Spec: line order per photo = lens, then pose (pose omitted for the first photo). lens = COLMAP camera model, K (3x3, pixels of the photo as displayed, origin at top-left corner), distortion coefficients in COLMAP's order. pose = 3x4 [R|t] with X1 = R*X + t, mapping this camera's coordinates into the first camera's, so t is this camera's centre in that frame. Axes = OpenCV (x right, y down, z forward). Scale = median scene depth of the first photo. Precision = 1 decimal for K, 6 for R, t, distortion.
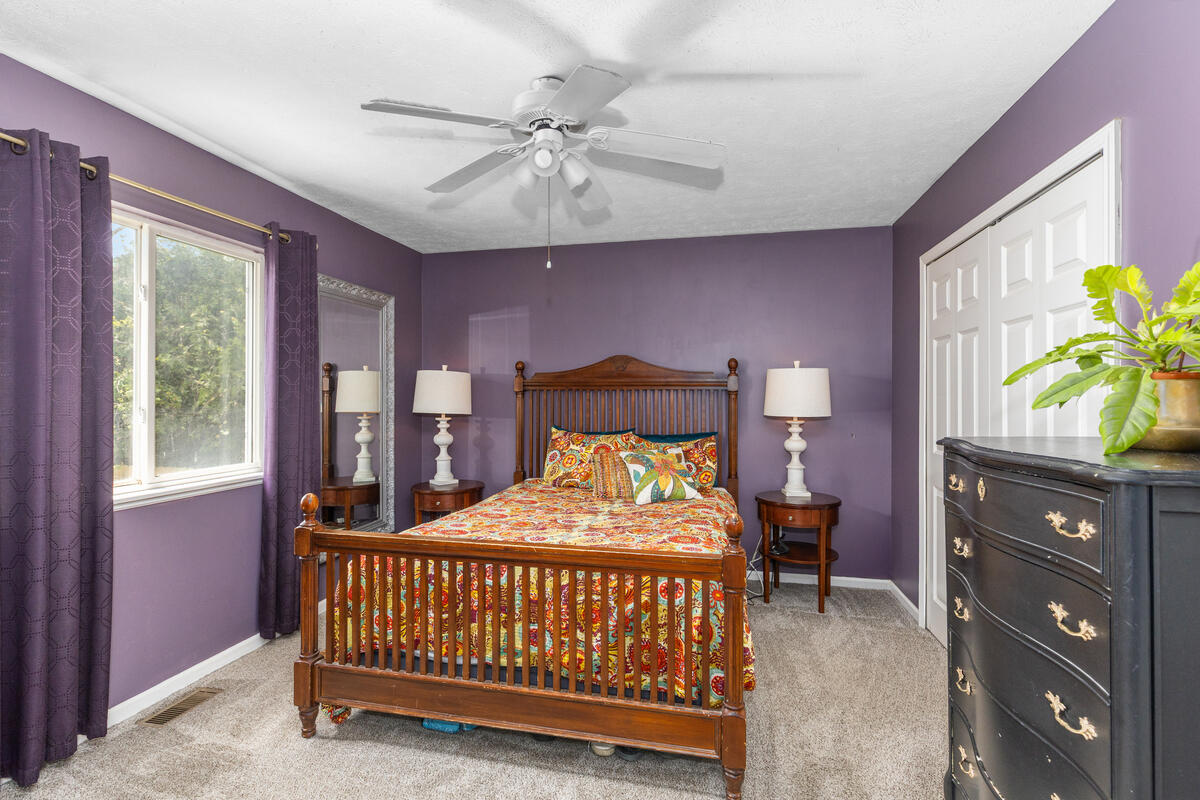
lens RADIAL K [[542.3, 0, 605.6], [0, 542.3, 399.8], [0, 0, 1]] dist [0.003799, -0.000271]
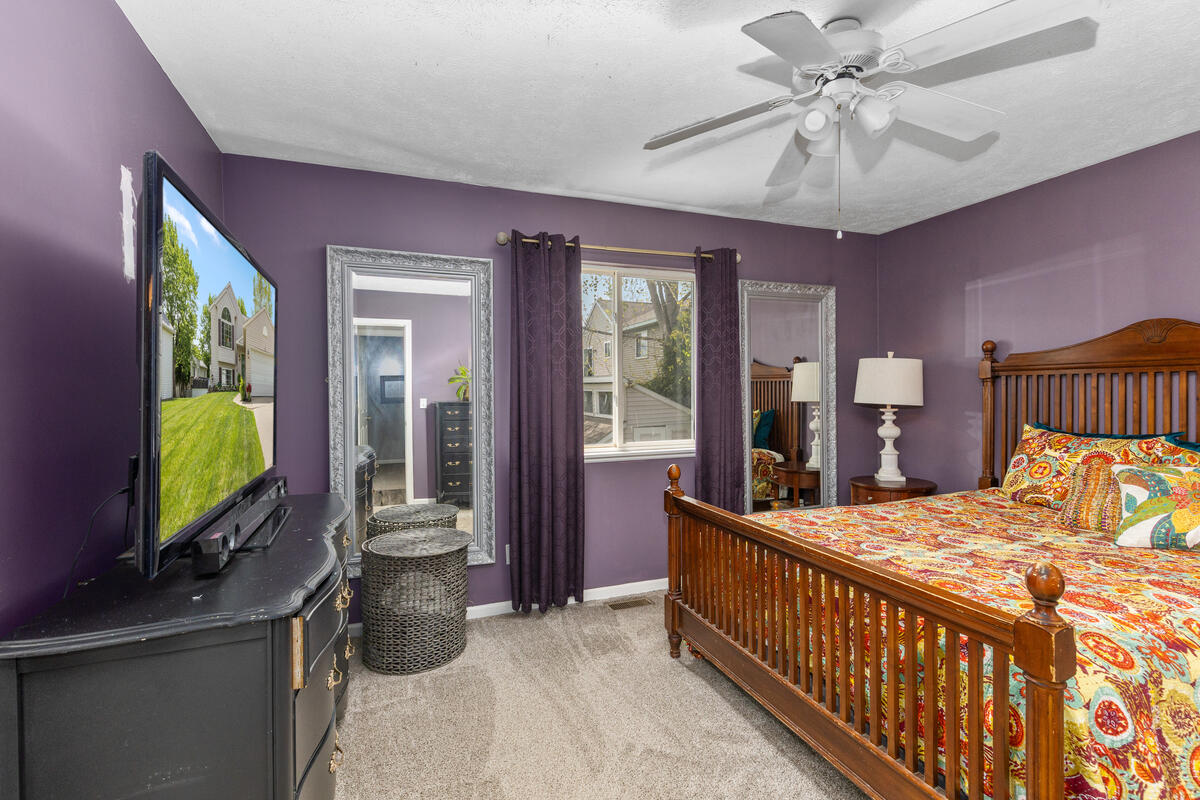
lens RADIAL K [[542.3, 0, 620.7], [0, 542.3, 403.9], [0, 0, 1]] dist [0.003799, -0.000271]
pose [[0.567174, 0.014874, -0.823464, 0.222268], [0.005354, 0.999749, 0.021745, 0.002443], [0.823580, -0.016742, 0.566952, 0.104844]]
